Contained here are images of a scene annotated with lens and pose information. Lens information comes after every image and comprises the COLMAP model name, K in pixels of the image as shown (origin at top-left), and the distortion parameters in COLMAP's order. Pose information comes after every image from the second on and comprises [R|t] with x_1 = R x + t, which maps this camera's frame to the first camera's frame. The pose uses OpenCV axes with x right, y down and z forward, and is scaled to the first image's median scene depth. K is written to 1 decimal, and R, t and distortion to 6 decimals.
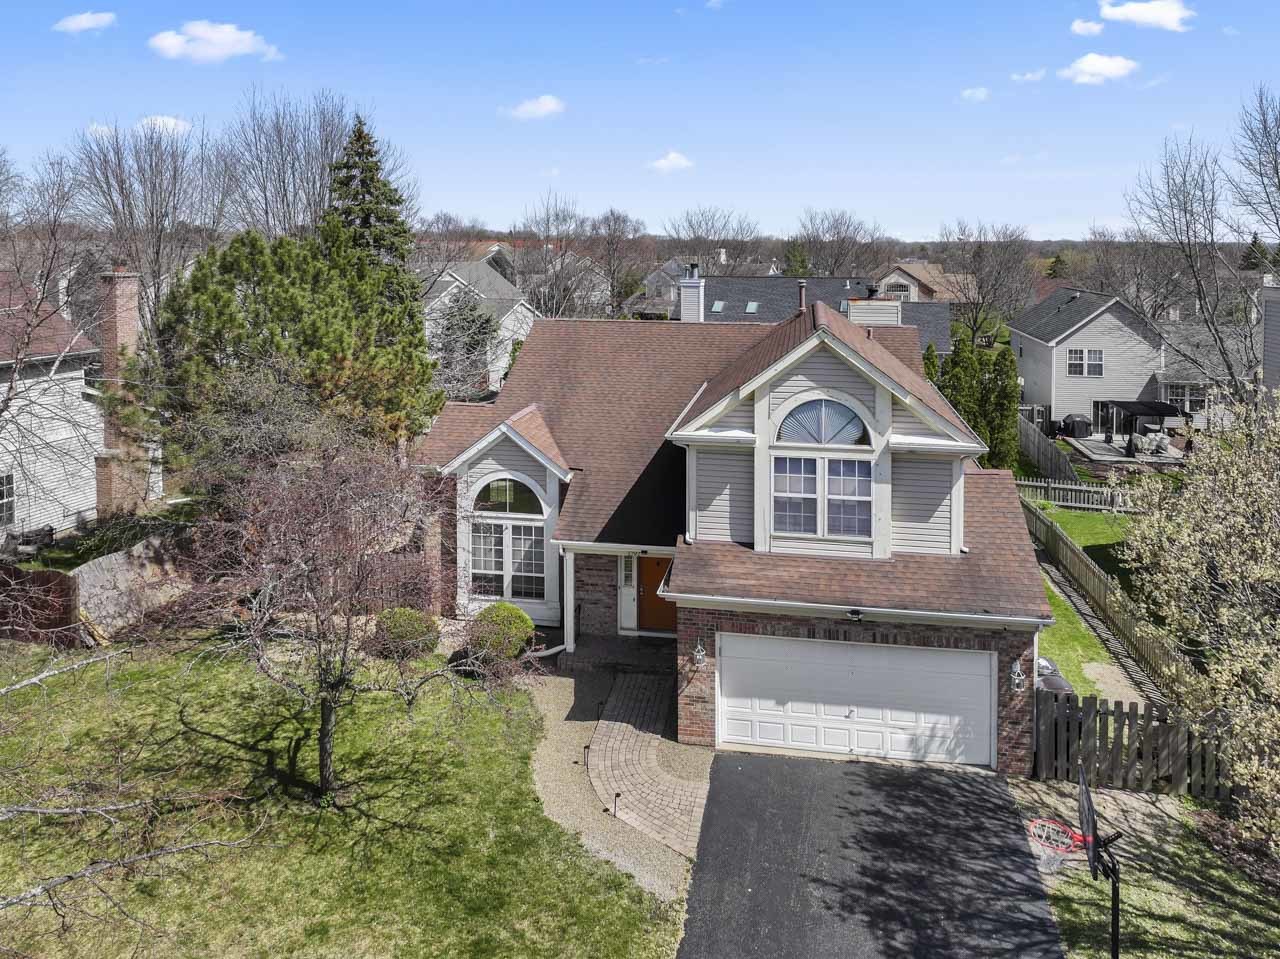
lens RADIAL K [[977.2, 0, 628.9], [0, 977.2, 253.6], [0, 0, 1]] dist [-0.003039, 0.000683]
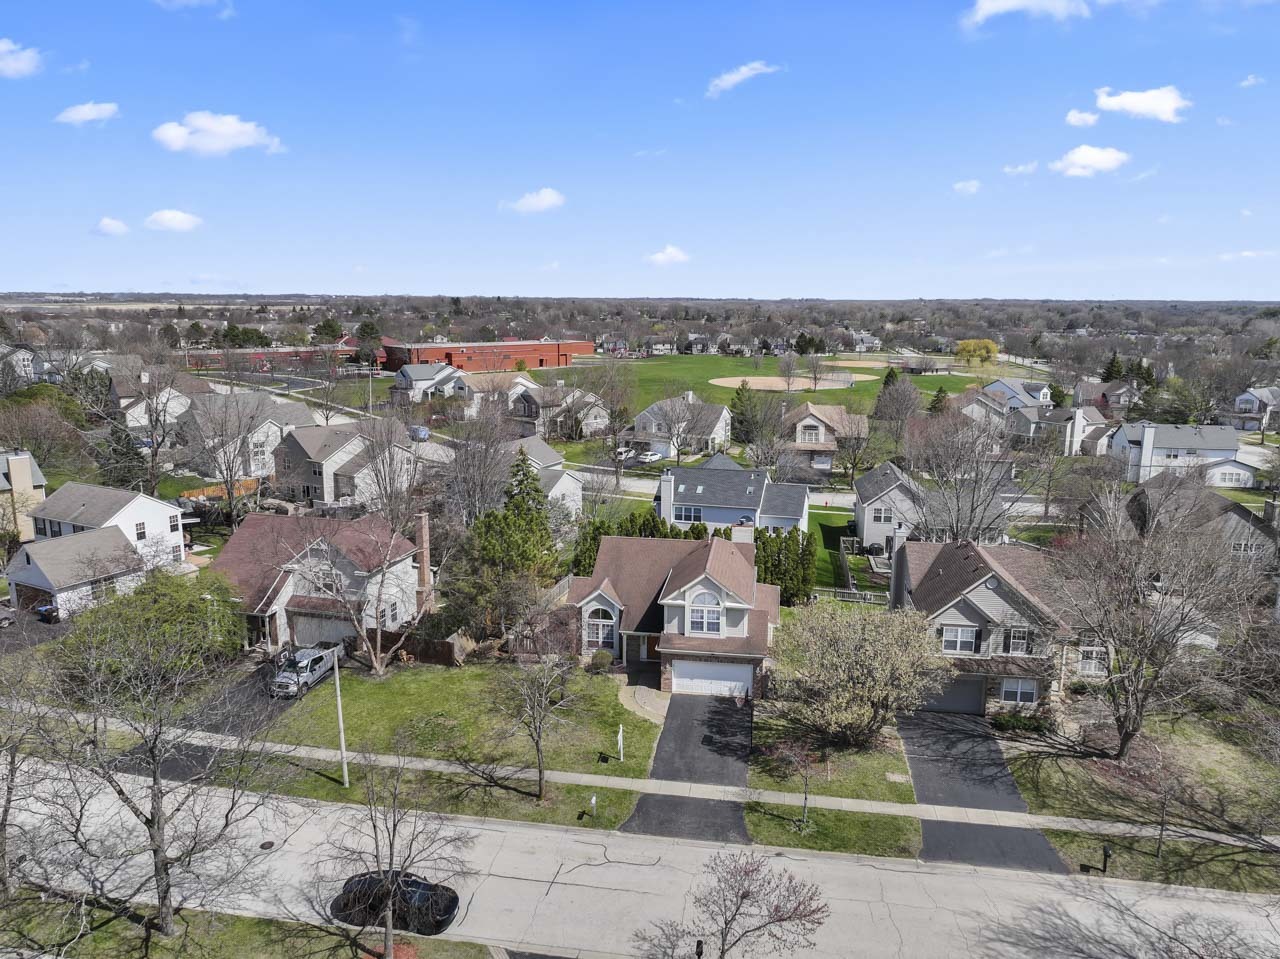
lens RADIAL K [[907.3, 0, 640.0], [0, 907.3, 479.5], [0, 0, 1]] dist [0.001645, 0.002176]
pose [[0.999274, 0.000972, 0.038080, -0.142093], [-0.007632, 0.984516, 0.175130, -0.766878], [-0.037320, -0.175294, 0.983809, -1.953593]]
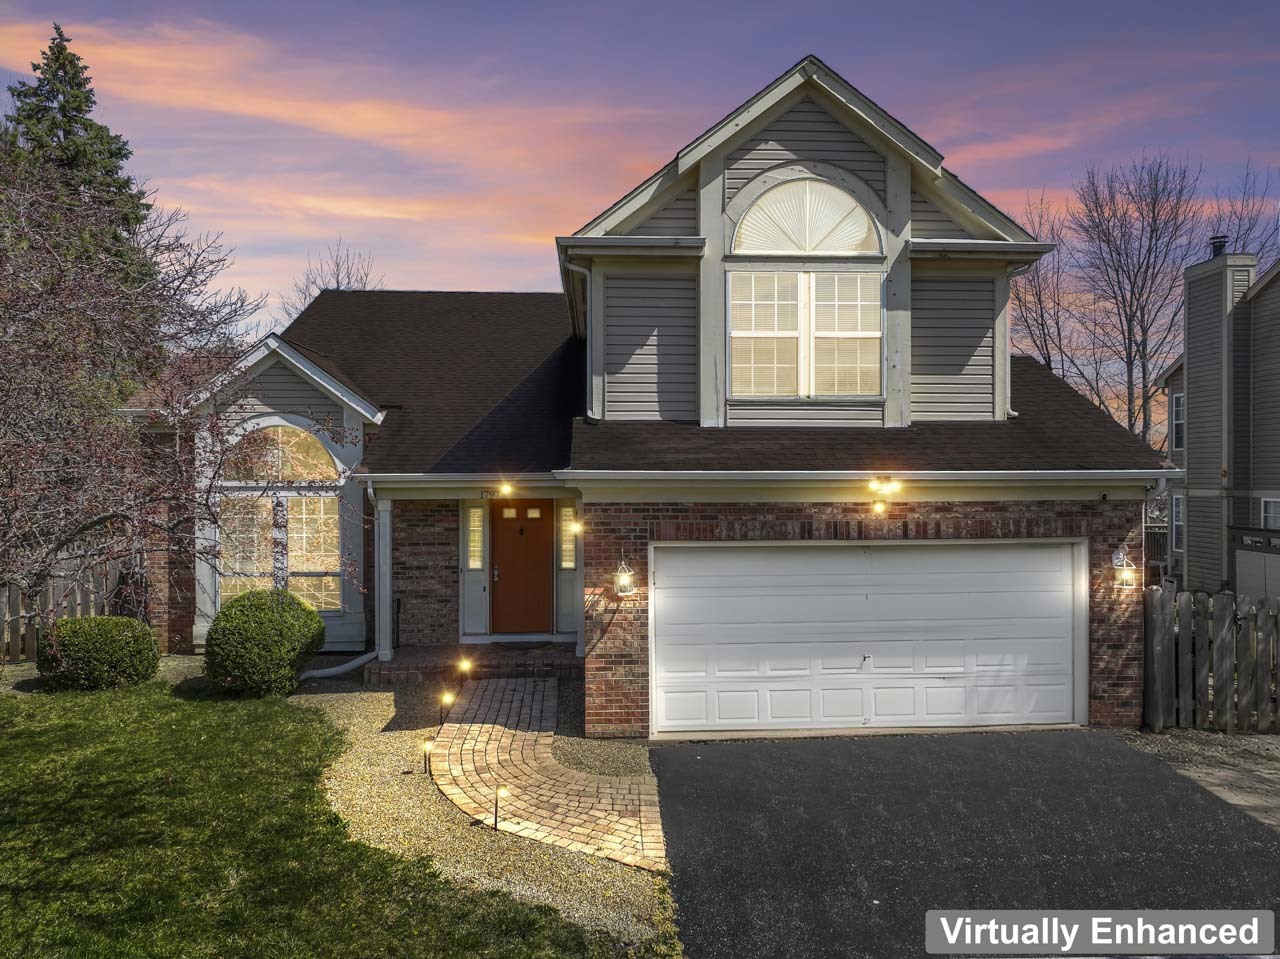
lens RADIAL K [[930.9, 0, 640.0], [0, 930.9, 479.5], [0, 0, 1]] dist [0.001769, 0.007472]
pose [[0.972029, -0.001974, 0.234854, -0.048706], [0.005717, 0.999867, -0.015256, 0.356008], [-0.234793, 0.016172, 0.971911, 0.448662]]
